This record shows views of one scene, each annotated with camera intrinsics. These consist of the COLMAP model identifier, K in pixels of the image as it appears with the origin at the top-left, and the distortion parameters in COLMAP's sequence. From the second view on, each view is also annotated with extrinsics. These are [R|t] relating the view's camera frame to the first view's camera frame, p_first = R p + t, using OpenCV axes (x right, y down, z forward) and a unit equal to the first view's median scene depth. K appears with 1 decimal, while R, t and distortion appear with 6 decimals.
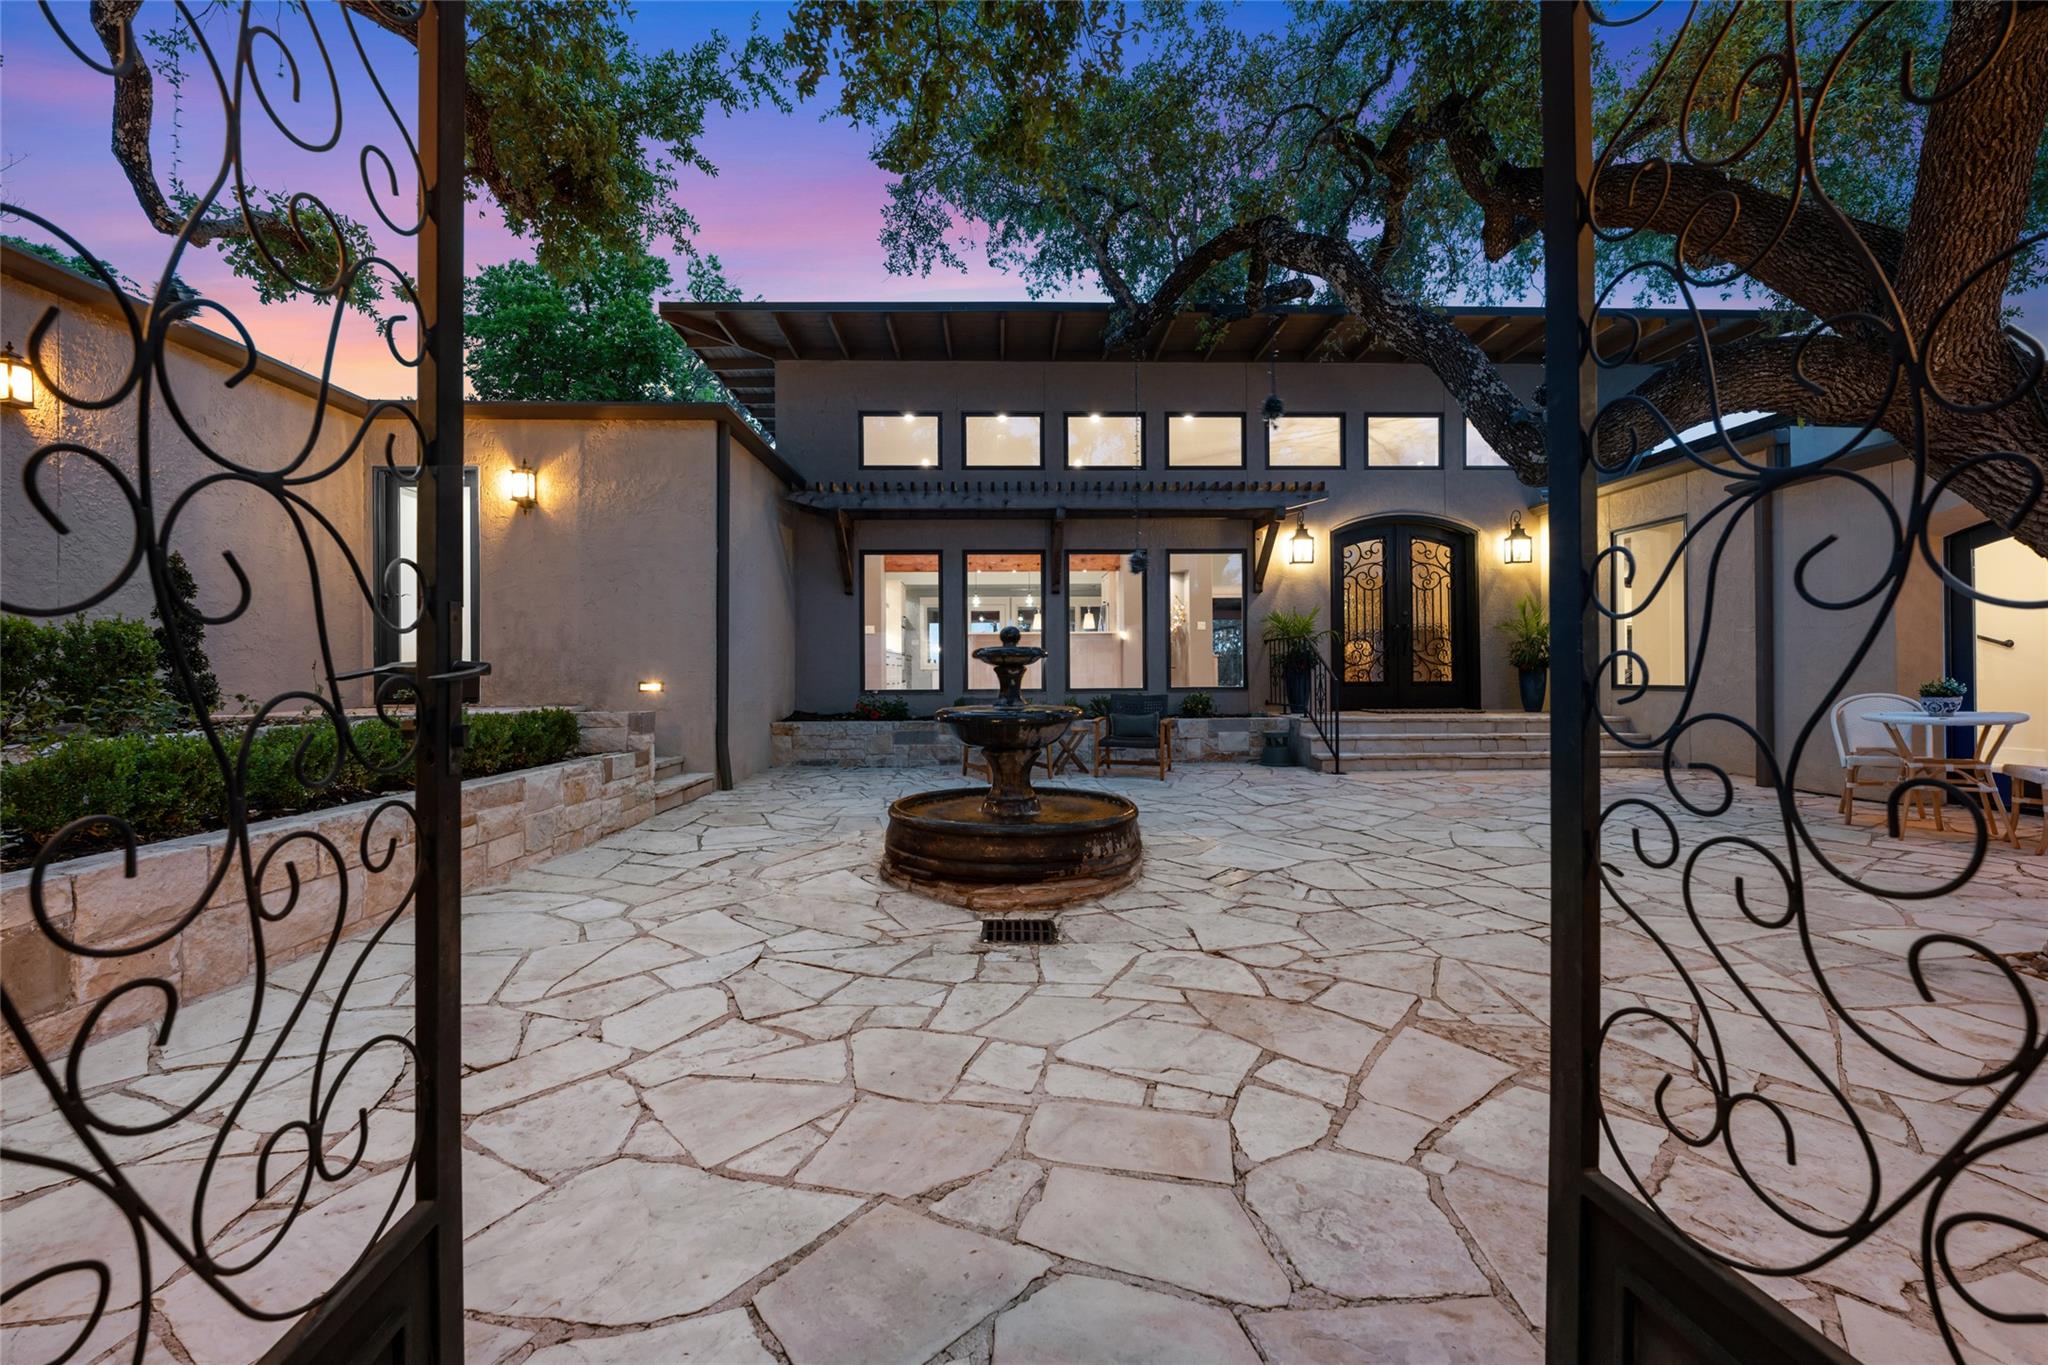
lens RADIAL K [[810.8, 0, 1013.8], [0, 810.8, 675.1], [0, 0, 1]] dist [-0.002685, -0.000467]
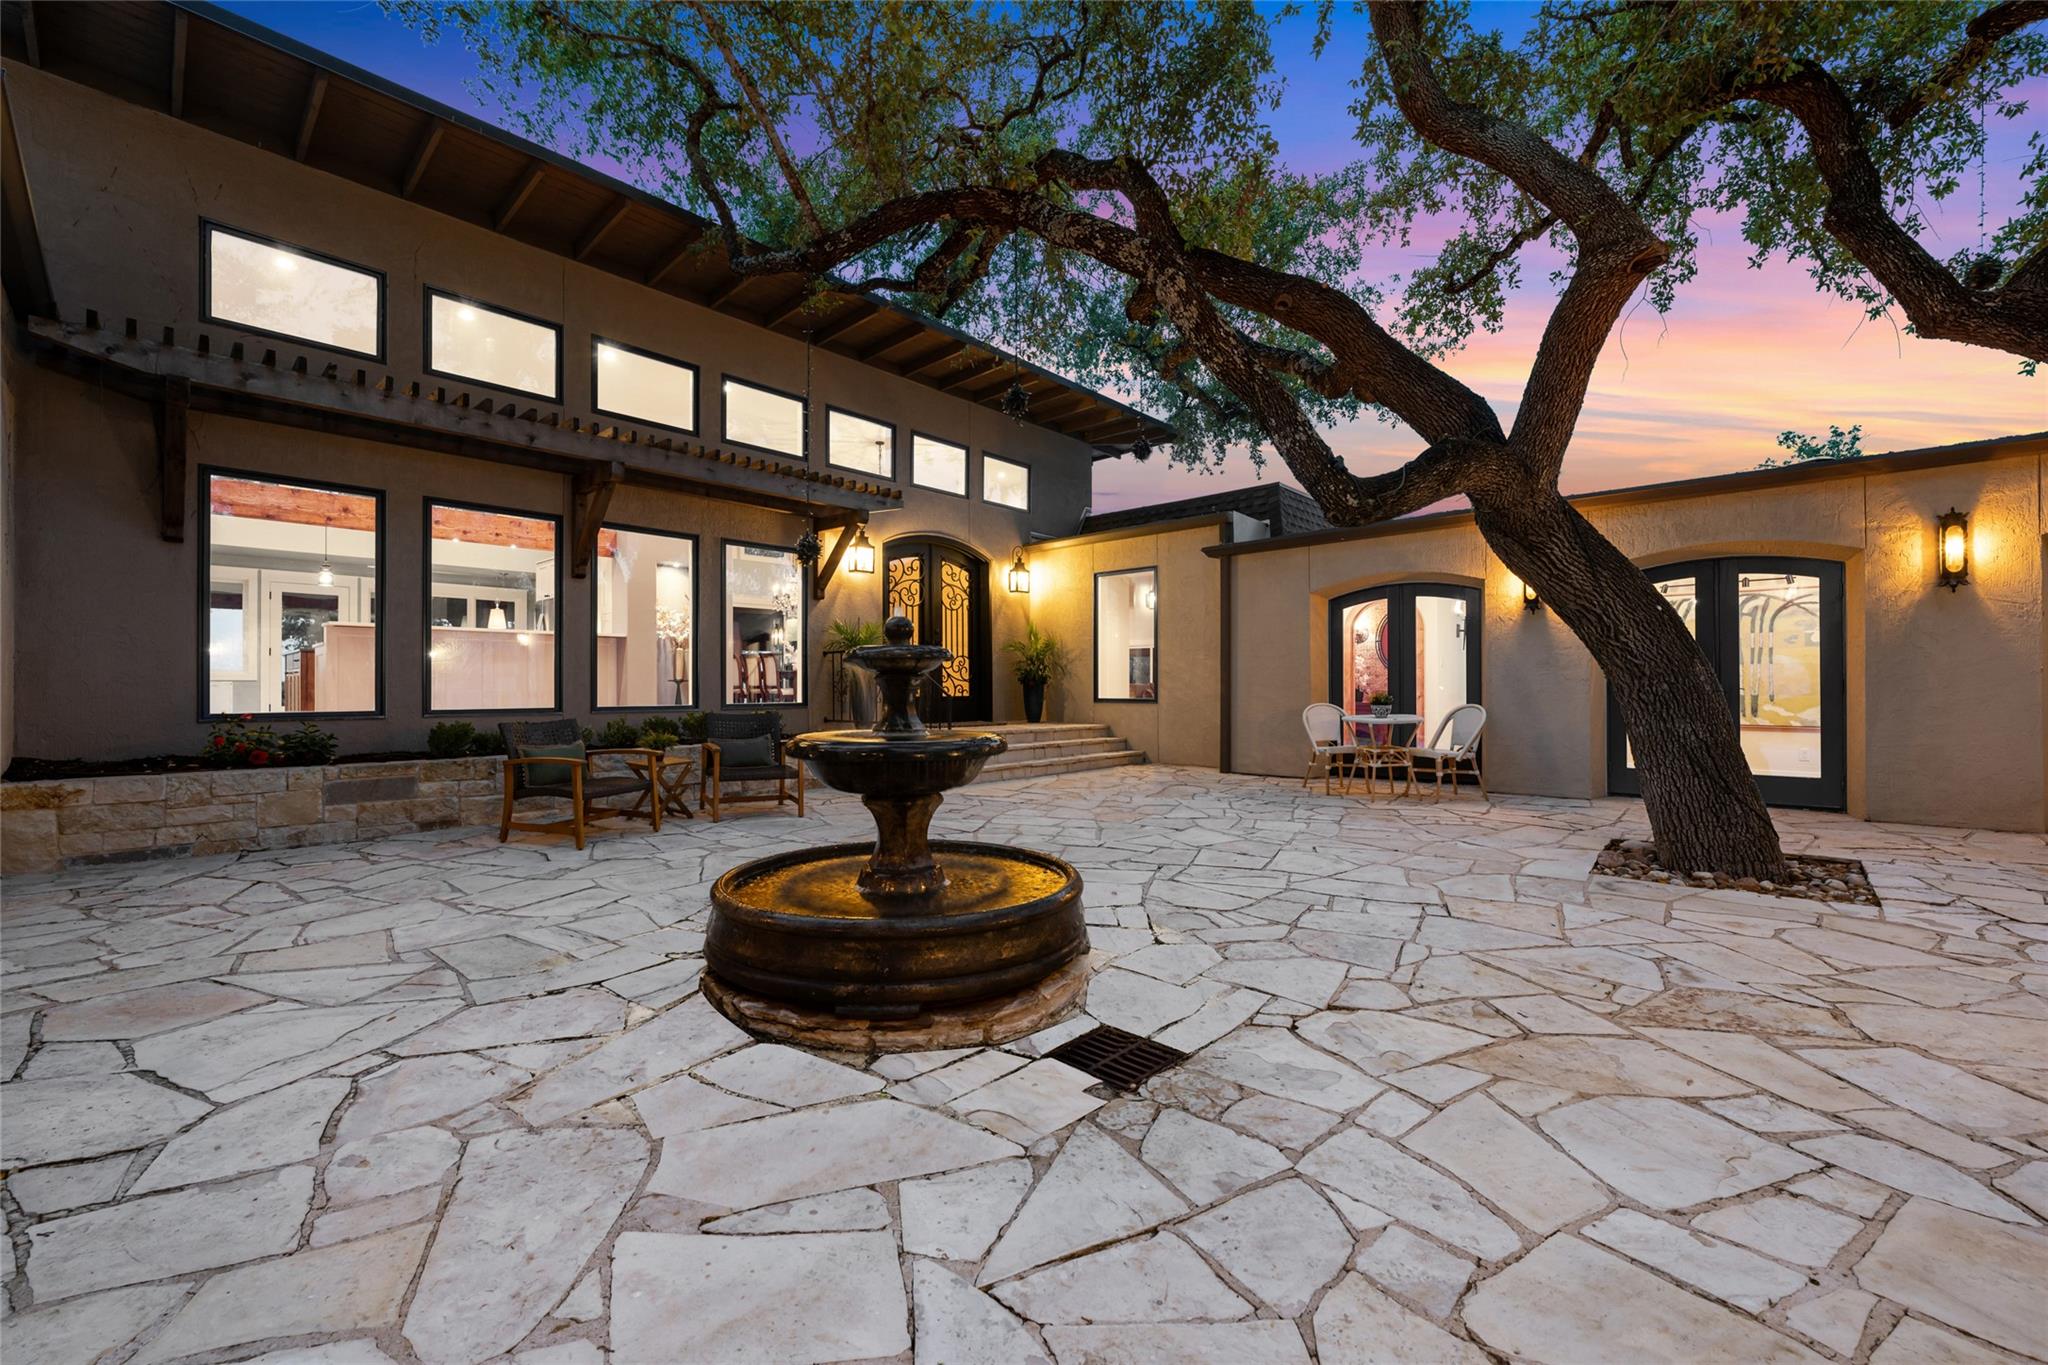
lens RADIAL K [[810.8, 0, 1023.4], [0, 810.8, 686.1], [0, 0, 1]] dist [-0.002685, -0.000467]
pose [[0.696693, 0.006267, 0.717342, -0.197961], [-0.001680, 0.999973, -0.007105, 0.001843], [-0.717367, 0.003745, 0.696685, 0.206906]]
